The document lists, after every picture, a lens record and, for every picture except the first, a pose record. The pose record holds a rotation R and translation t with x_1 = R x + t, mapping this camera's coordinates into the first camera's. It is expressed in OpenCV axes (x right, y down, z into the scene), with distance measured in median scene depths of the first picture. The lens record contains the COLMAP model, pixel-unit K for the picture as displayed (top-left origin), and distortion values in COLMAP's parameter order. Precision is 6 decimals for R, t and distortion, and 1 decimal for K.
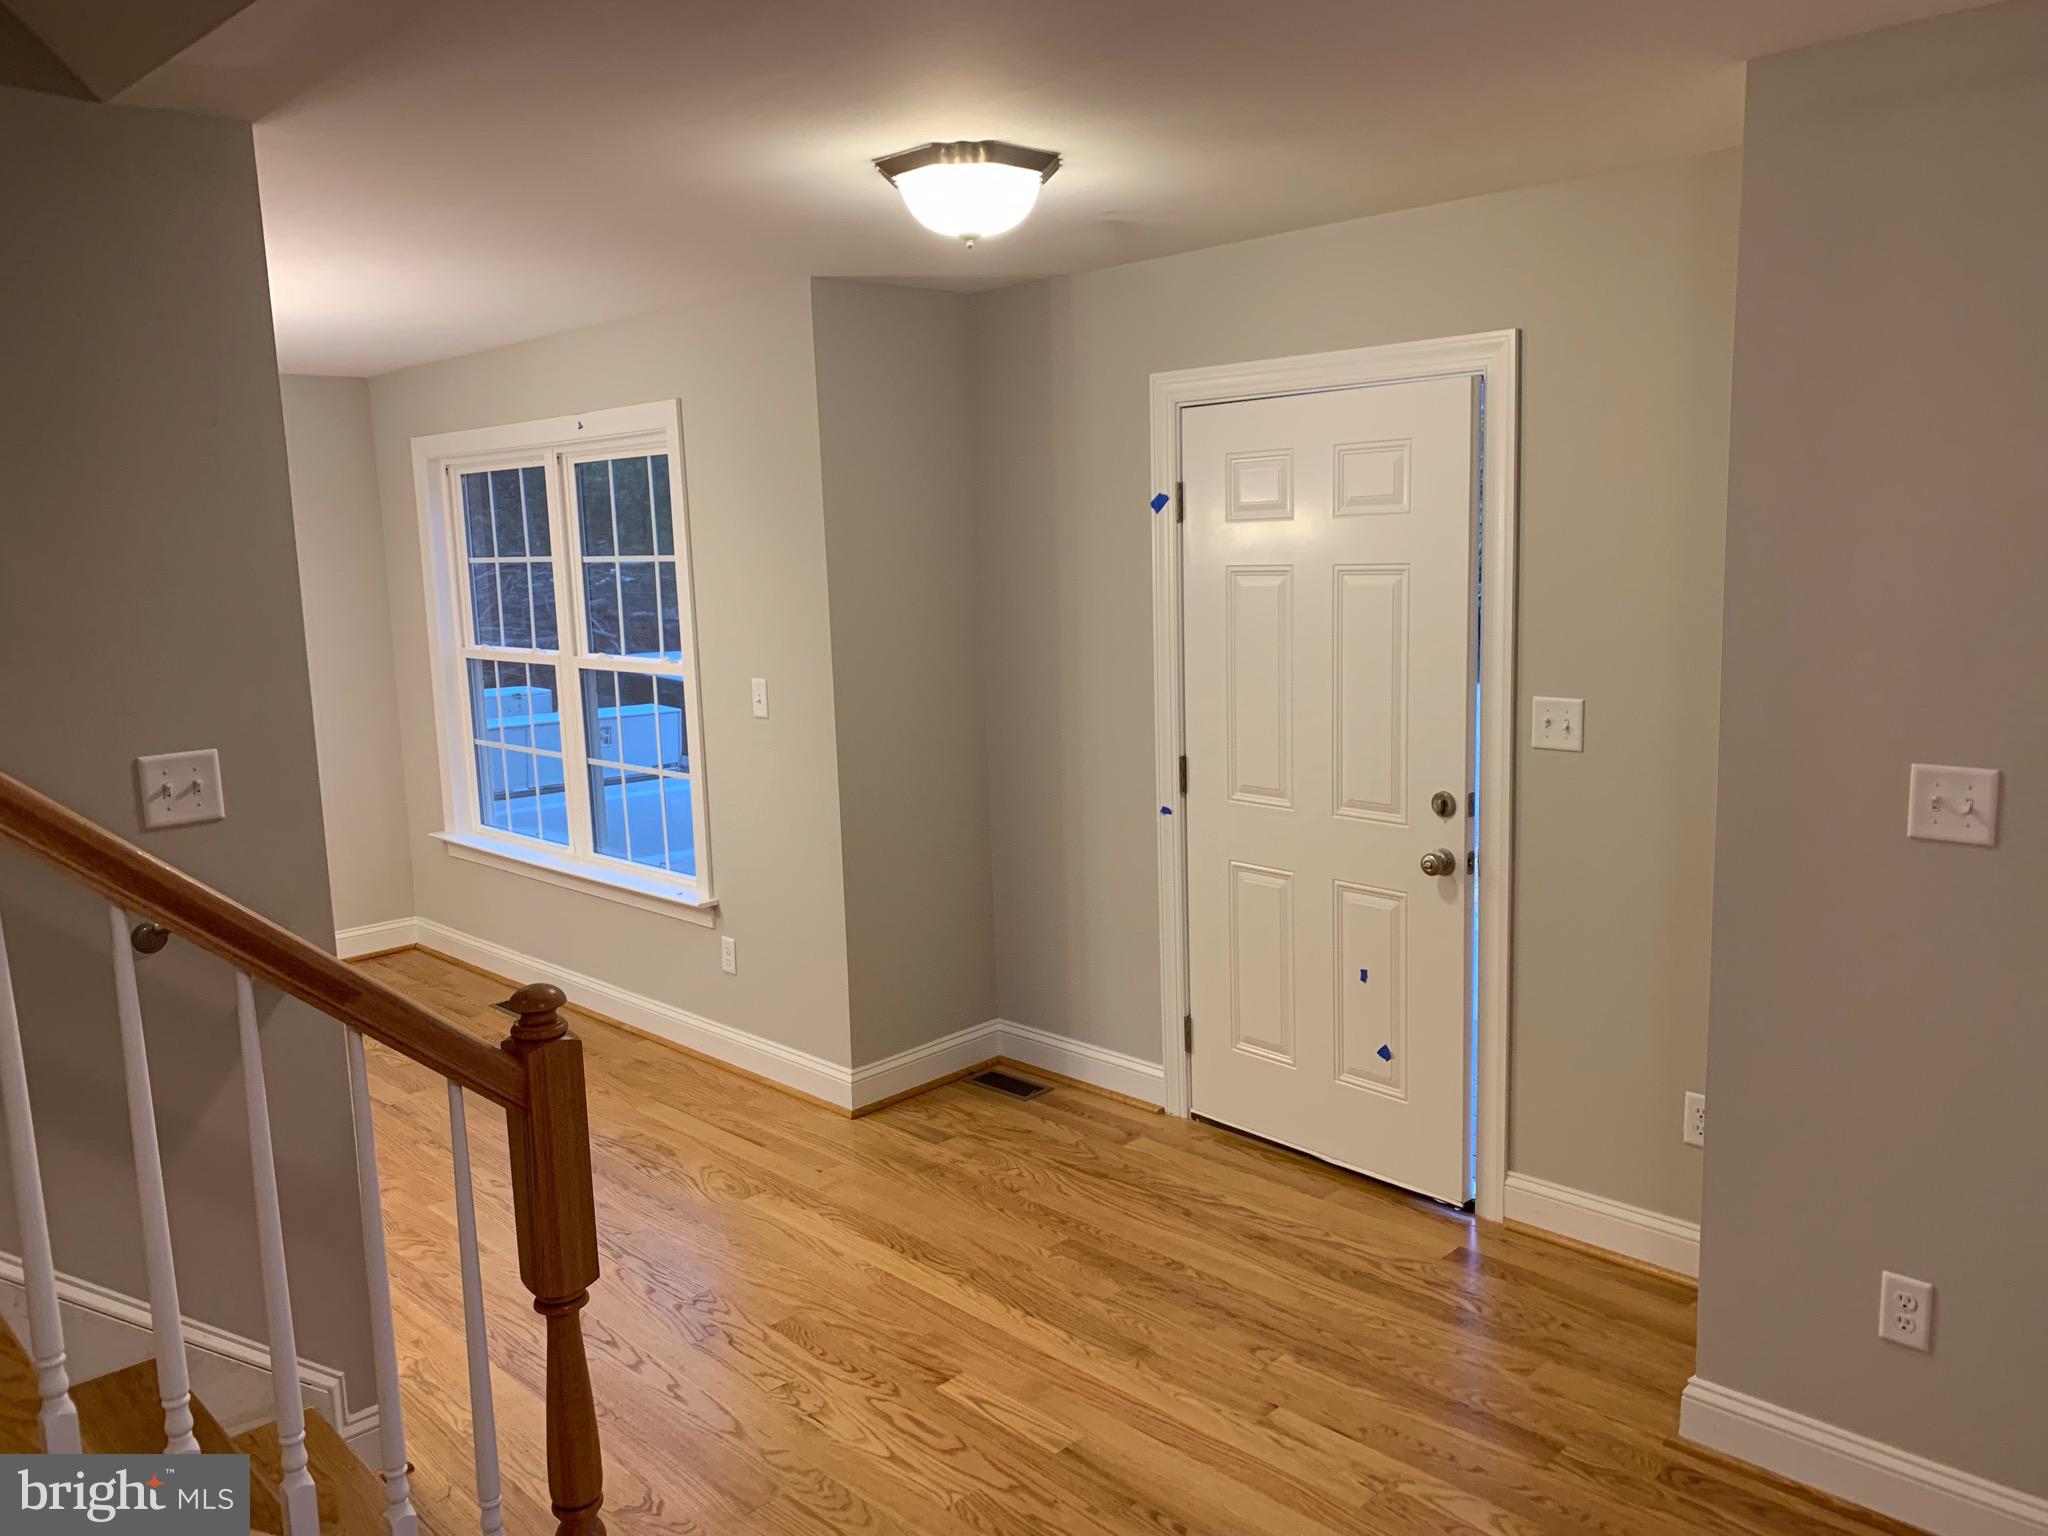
lens RADIAL K [[1564.0, 0, 1033.5], [0, 1564.0, 767.0], [0, 0, 1]] dist [0.031281, -0.049365]
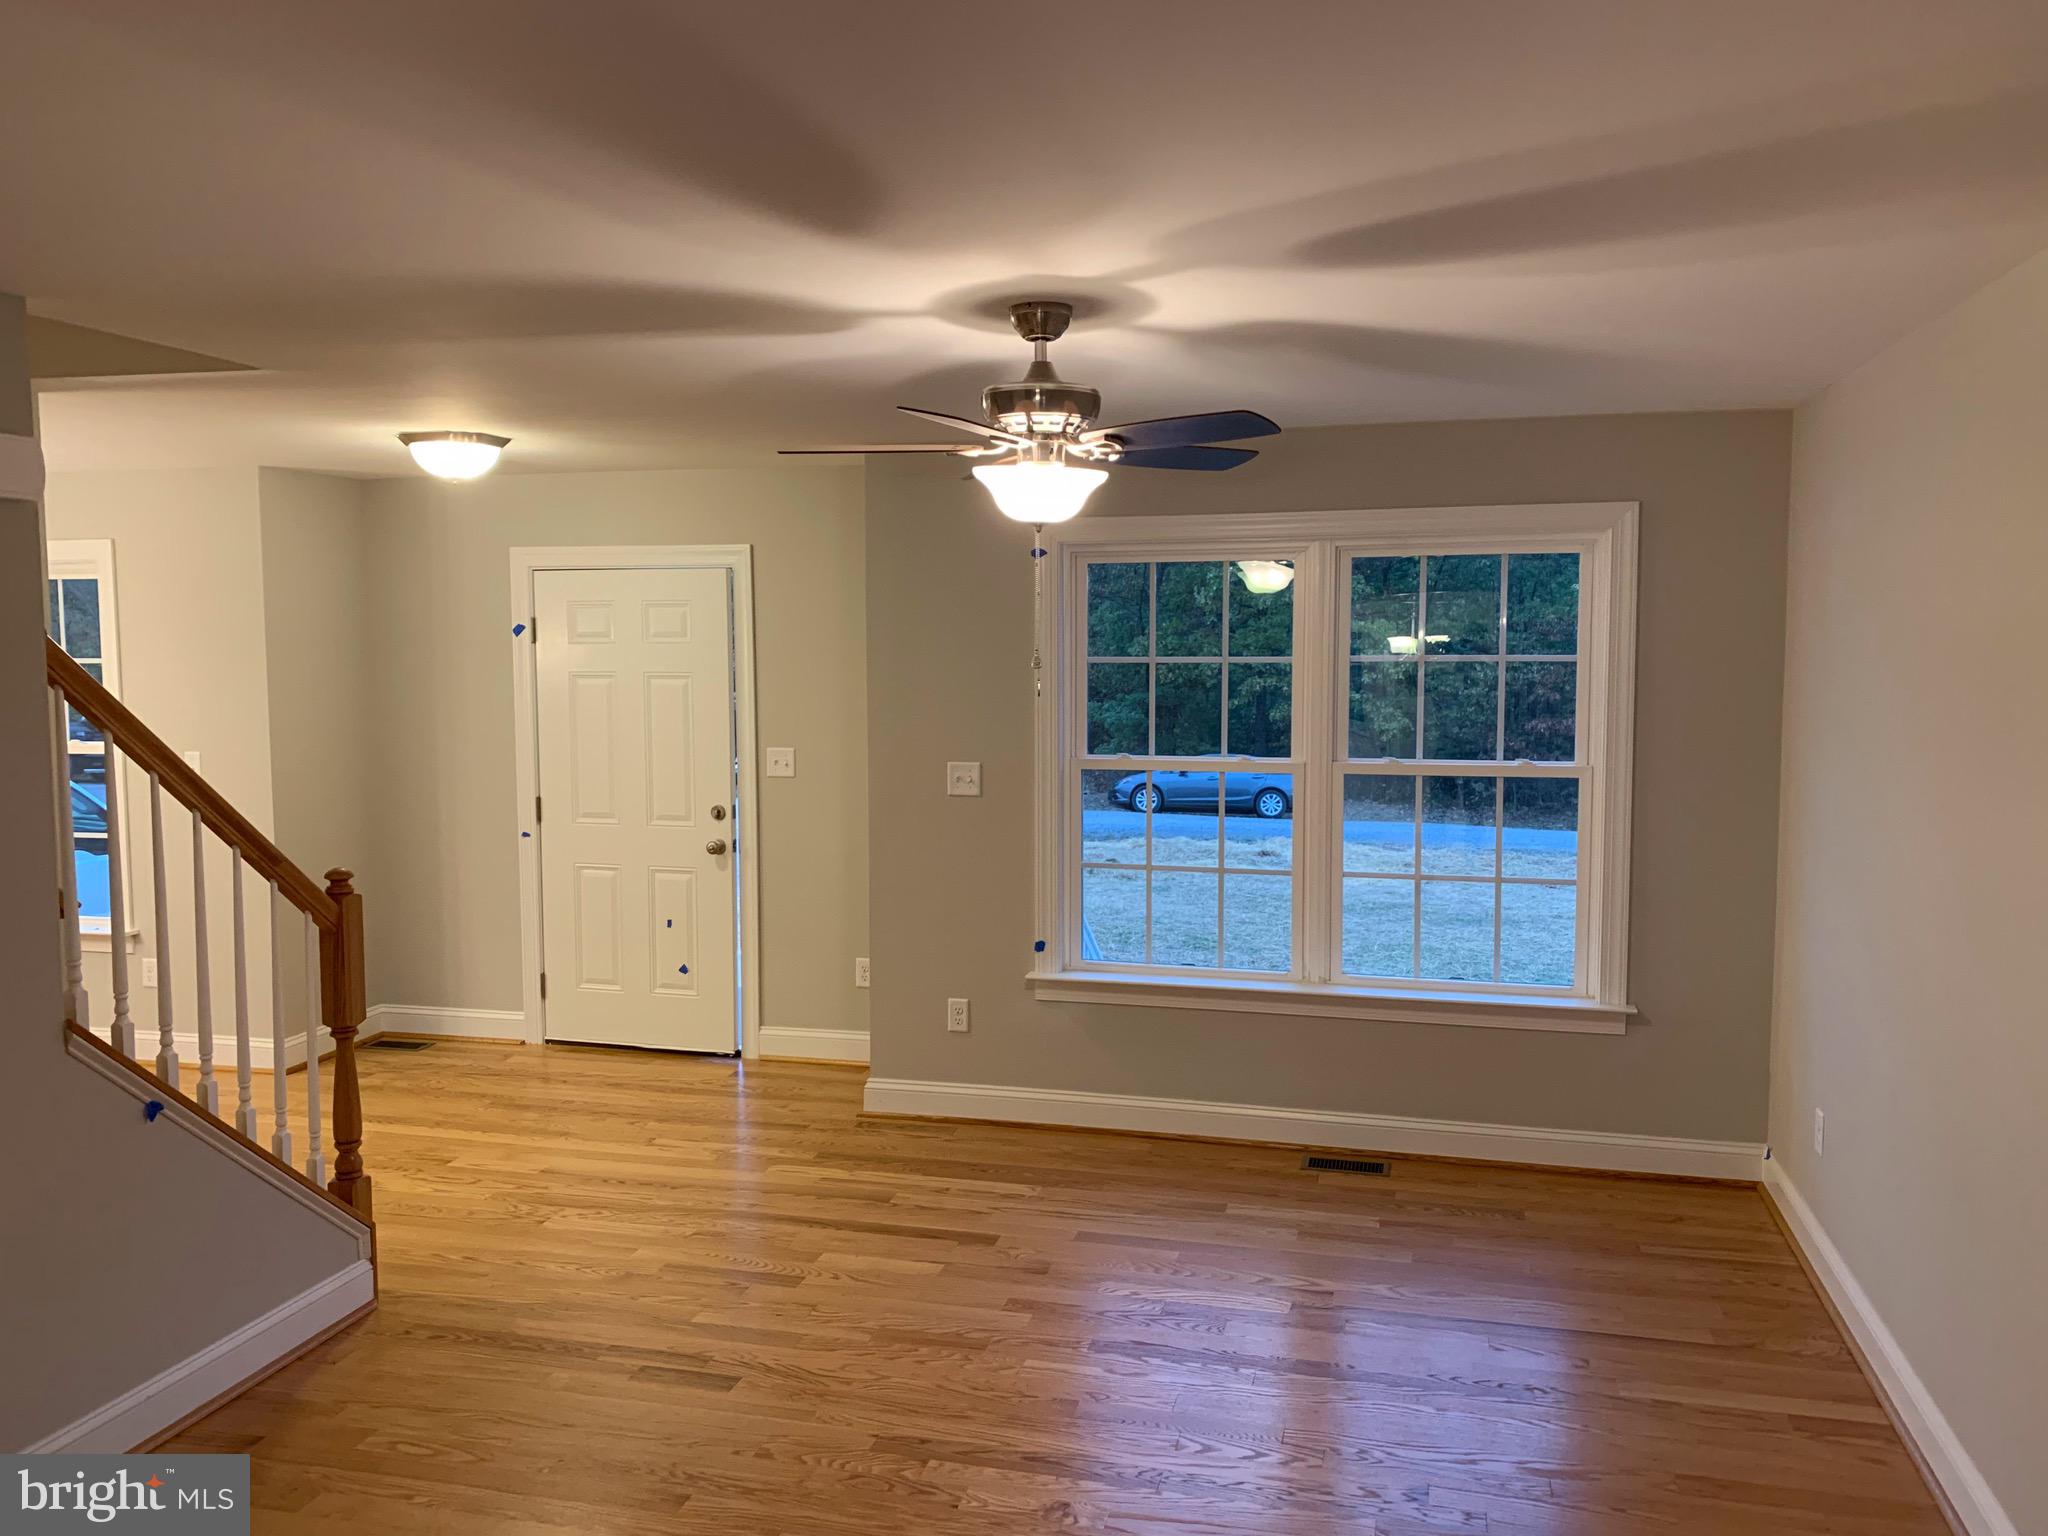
lens RADIAL K [[1564.0, 0, 1028.2], [0, 1564.0, 762.8], [0, 0, 1]] dist [0.031281, -0.049365]
pose [[0.861004, -0.010574, 0.508487, -0.314922], [0.052169, 0.996346, -0.067618, 0.102868], [-0.505915, 0.084747, 0.858410, -0.642929]]
